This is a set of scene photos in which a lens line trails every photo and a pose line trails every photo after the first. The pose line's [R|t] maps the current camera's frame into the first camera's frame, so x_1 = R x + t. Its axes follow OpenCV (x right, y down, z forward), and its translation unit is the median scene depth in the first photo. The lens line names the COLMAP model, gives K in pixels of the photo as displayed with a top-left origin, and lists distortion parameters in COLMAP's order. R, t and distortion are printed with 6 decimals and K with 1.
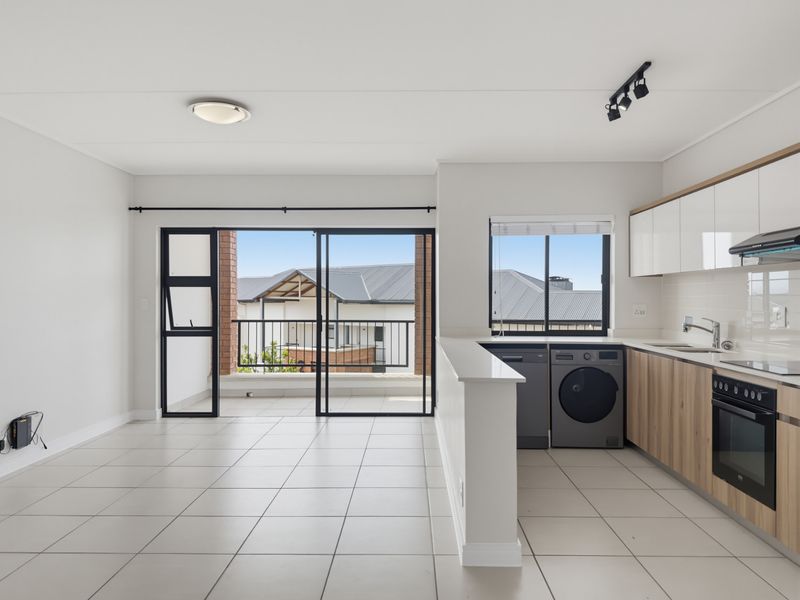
lens RADIAL K [[561.7, 0, 400.0], [0, 561.7, 300.0], [0, 0, 1]] dist [0.067886, -0.079806]
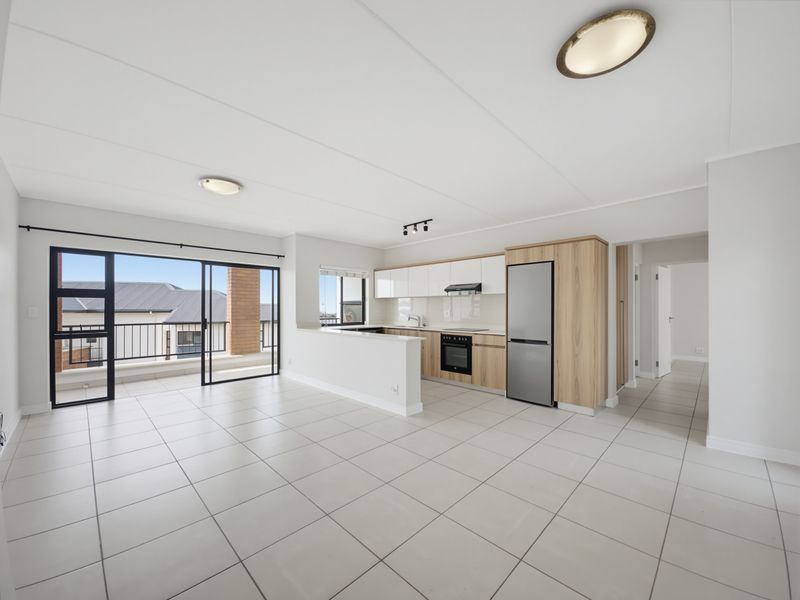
lens RADIAL K [[324.0, 0, 400.3], [0, 324.0, 307.9], [0, 0, 1]] dist [-0.000879, 0.000022]
pose [[0.692854, 0.000373, 0.721078, -0.458165], [0.003104, 0.999989, -0.003499, 0.004078], [-0.721071, 0.004663, 0.692845, 0.027805]]
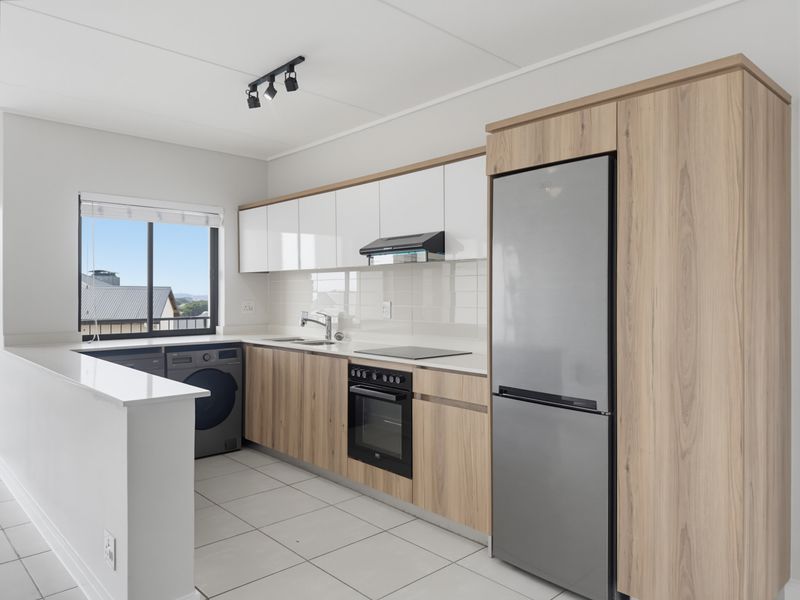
lens RADIAL K [[561.9, 0, 402.3], [0, 561.9, 291.6], [0, 0, 1]] dist [0.126998, -0.203442]
pose [[0.714950, 0.002220, 0.699172, -0.081015], [0.003557, 0.999970, -0.006811, 0.000008], [-0.699167, 0.007356, 0.714921, 0.098853]]
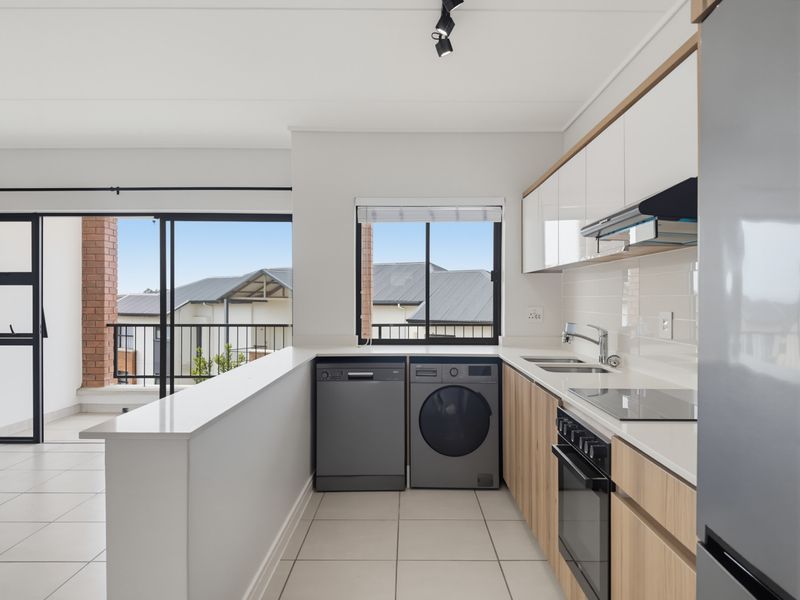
lens RADIAL K [[554.1, 0, 400.0], [0, 554.1, 300.0], [0, 0, 1]] dist [0.143078, -0.194138]
pose [[0.999925, 0.000863, 0.012217, 0.217826], [-0.000843, 0.999998, -0.001612, -0.000339], [-0.012219, 0.001602, 0.999924, 0.194308]]
